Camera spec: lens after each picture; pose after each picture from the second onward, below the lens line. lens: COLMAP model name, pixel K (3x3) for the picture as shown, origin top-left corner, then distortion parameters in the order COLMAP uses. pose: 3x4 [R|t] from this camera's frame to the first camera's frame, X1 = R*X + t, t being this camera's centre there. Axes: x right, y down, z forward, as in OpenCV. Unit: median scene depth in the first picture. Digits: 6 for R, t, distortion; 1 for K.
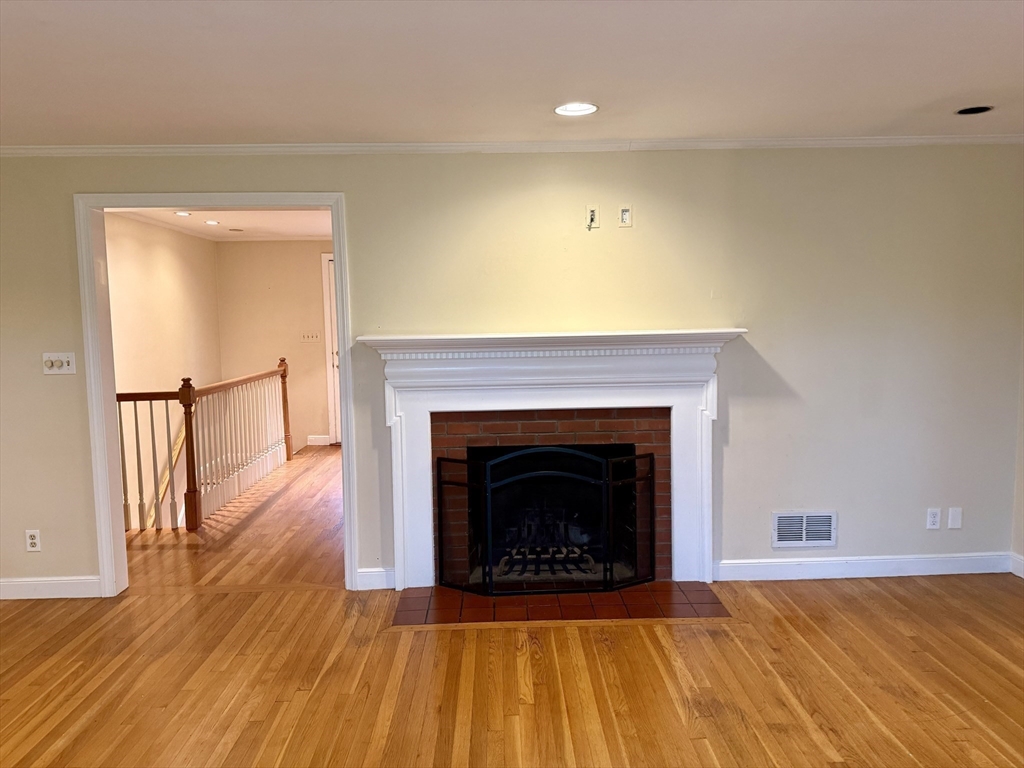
lens RADIAL K [[718.8, 0, 514.8], [0, 718.8, 380.4], [0, 0, 1]] dist [0.064883, -0.069123]
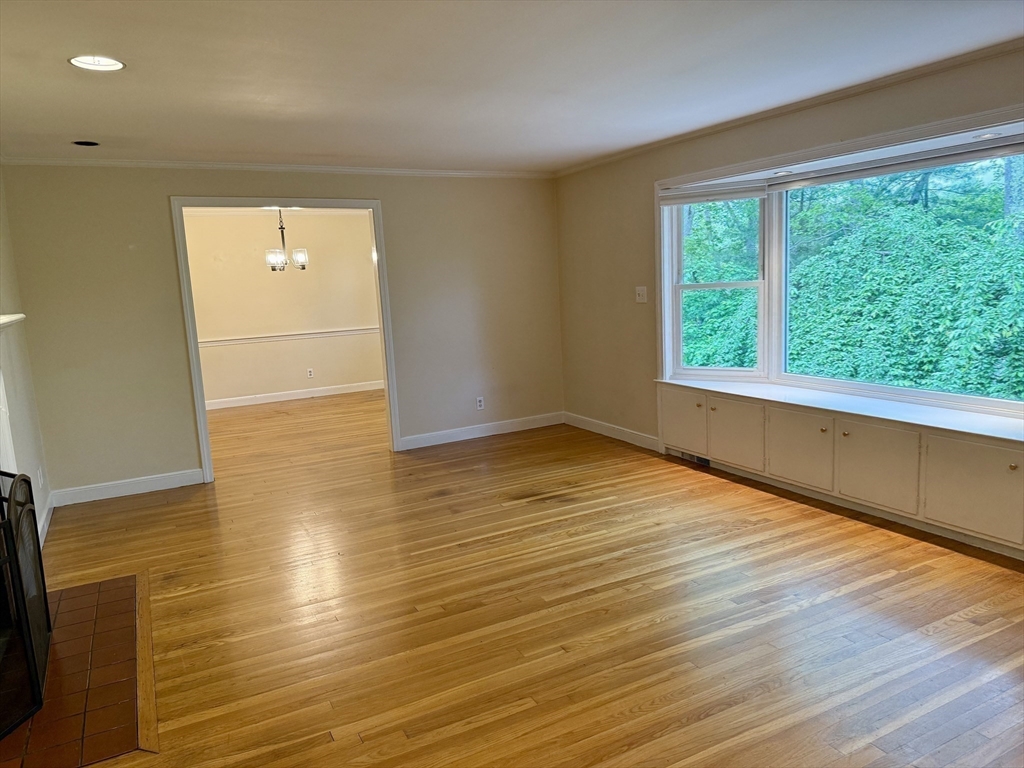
lens RADIAL K [[718.8, 0, 513.2], [0, 718.8, 384.9], [0, 0, 1]] dist [0.064883, -0.069123]
pose [[-0.438964, -0.100605, 0.892855, -0.938884], [0.145141, 0.972721, 0.180962, -0.069068], [-0.886704, 0.209025, -0.412388, 0.935175]]
